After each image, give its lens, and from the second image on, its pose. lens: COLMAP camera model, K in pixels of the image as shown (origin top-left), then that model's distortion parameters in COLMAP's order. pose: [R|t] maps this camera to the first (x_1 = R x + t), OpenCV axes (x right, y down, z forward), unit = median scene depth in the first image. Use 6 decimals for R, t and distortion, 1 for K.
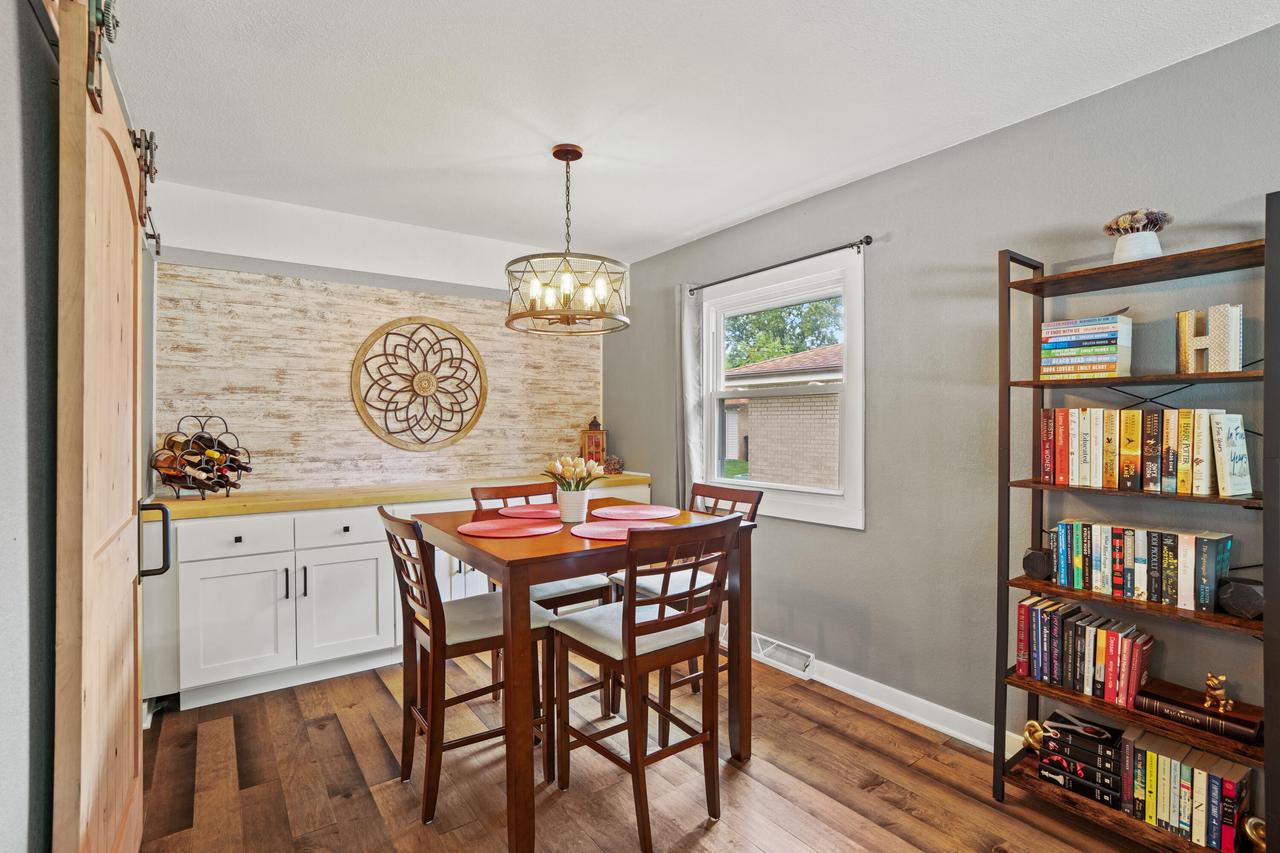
lens RADIAL K [[598.7, 0, 642.7], [0, 598.7, 423.7], [0, 0, 1]] dist [-0.046441, 0.015939]
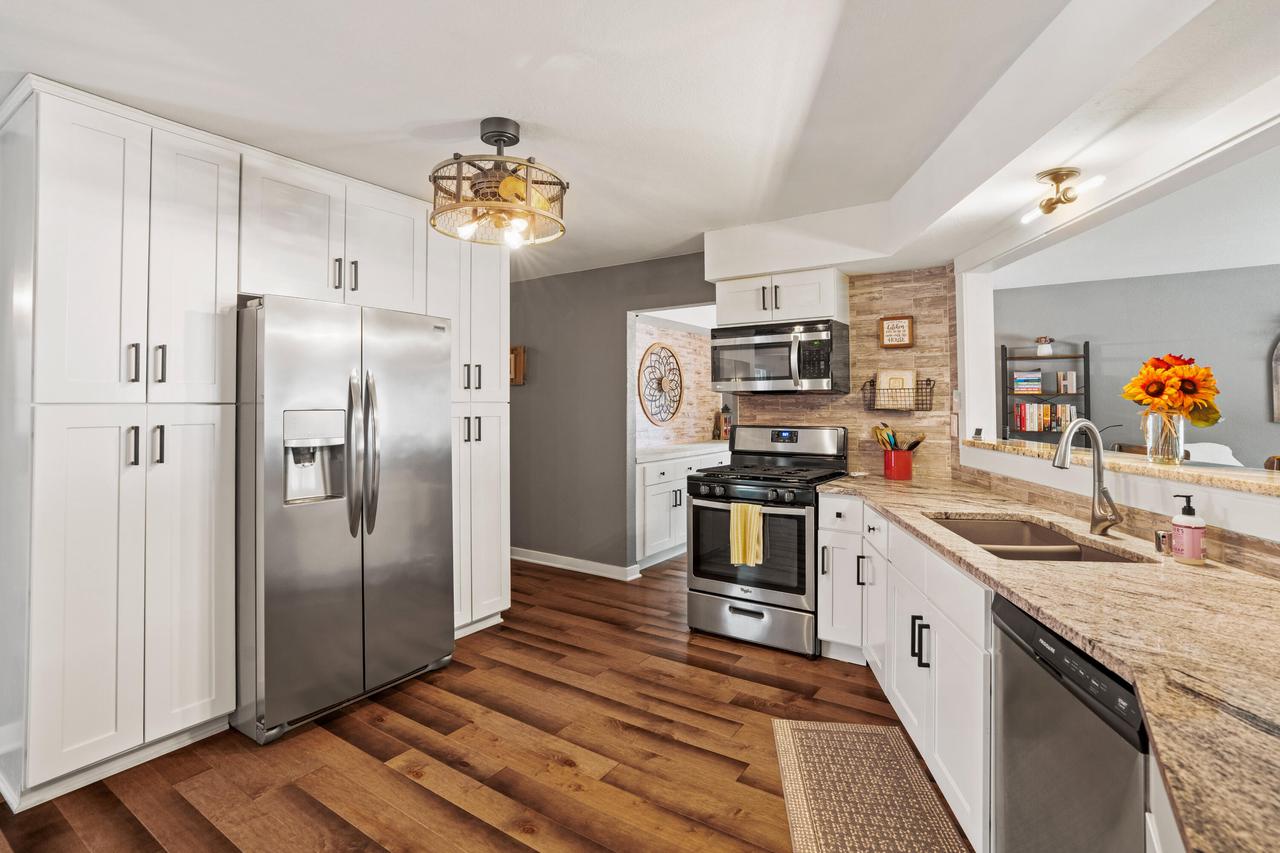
lens RADIAL K [[598.7, 0, 632.3], [0, 598.7, 392.1], [0, 0, 1]] dist [-0.046441, 0.015939]
pose [[0.935908, 0.007842, 0.352157, -1.686328], [0.000405, 0.999728, -0.023338, -0.013215], [-0.352244, 0.021985, 0.935650, -0.810300]]
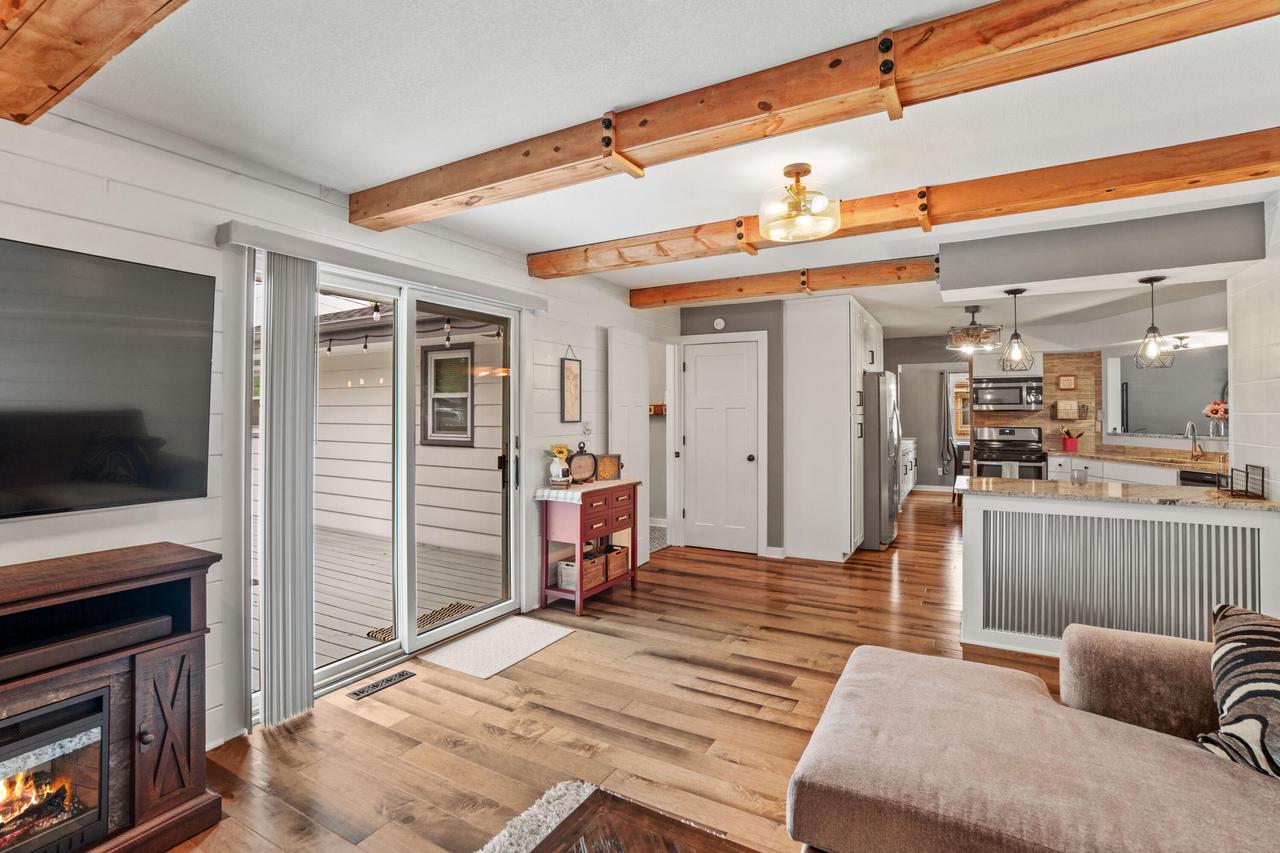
lens RADIAL K [[598.7, 0, 633.7], [0, 598.7, 406.5], [0, 0, 1]] dist [-0.046441, 0.015939]
pose [[0.905243, 0.014523, 0.424647, -4.041675], [-0.007276, 0.999799, -0.018684, 0.004377], [-0.424833, 0.013824, 0.905166, -1.515353]]
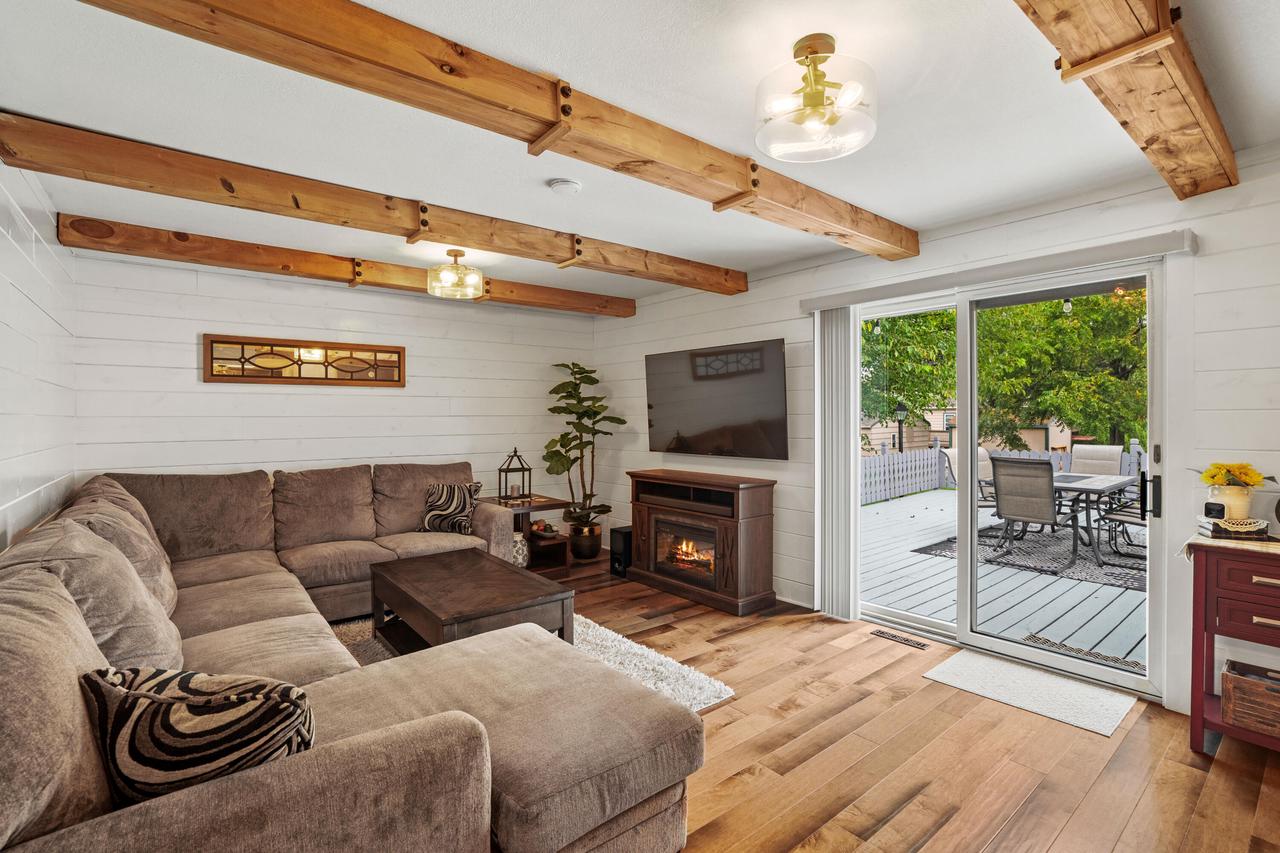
lens RADIAL K [[598.7, 0, 644.8], [0, 598.7, 420.1], [0, 0, 1]] dist [-0.046441, 0.015939]
pose [[0.071604, 0.013863, -0.997337, -2.482022], [0.003506, 0.999894, 0.014150, -0.008888], [0.997427, -0.004510, 0.071548, -0.881662]]
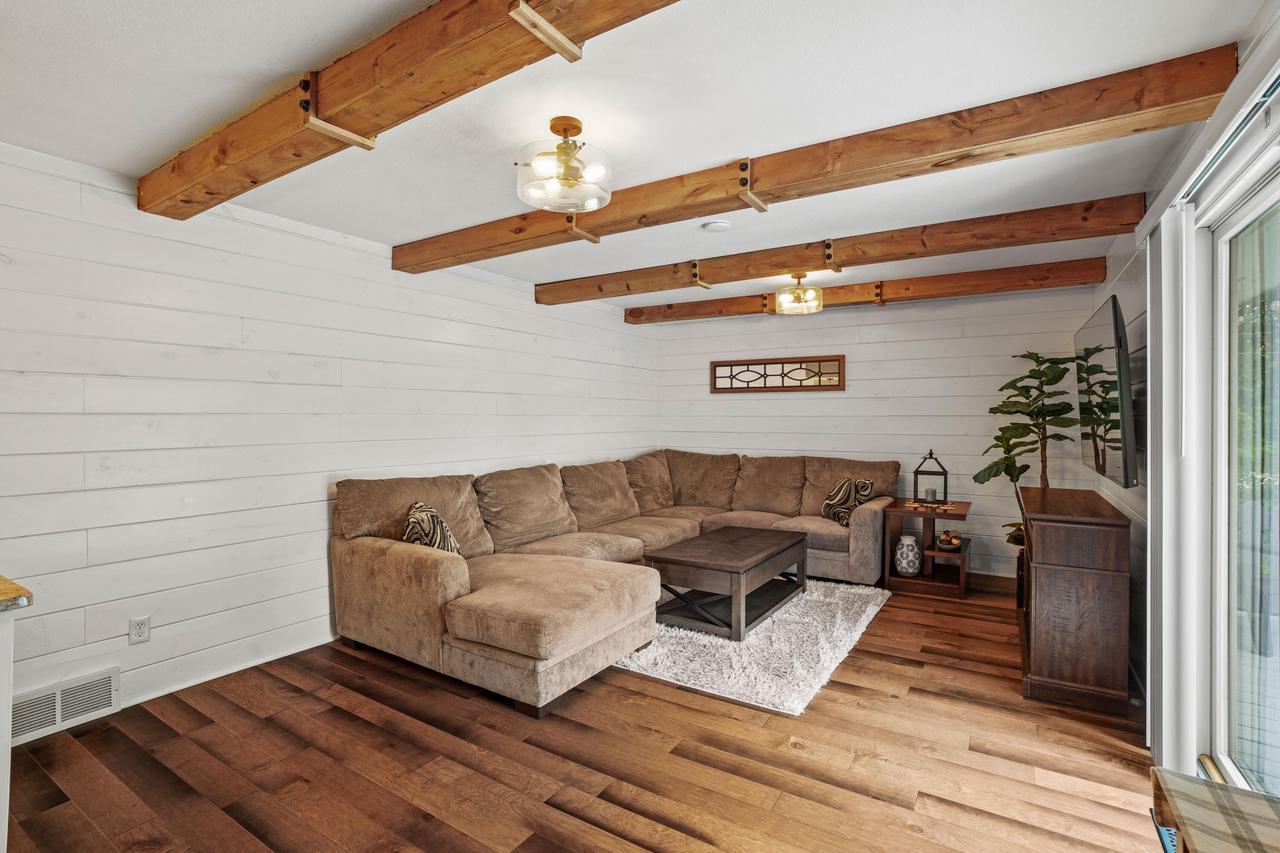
lens RADIAL K [[598.7, 0, 632.1], [0, 598.7, 419.0], [0, 0, 1]] dist [-0.046441, 0.015939]
pose [[-0.925341, 0.009270, -0.379023, -2.977978], [0.007424, 0.999952, 0.006331, -0.006292], [0.379064, 0.003044, -0.925365, 0.365413]]
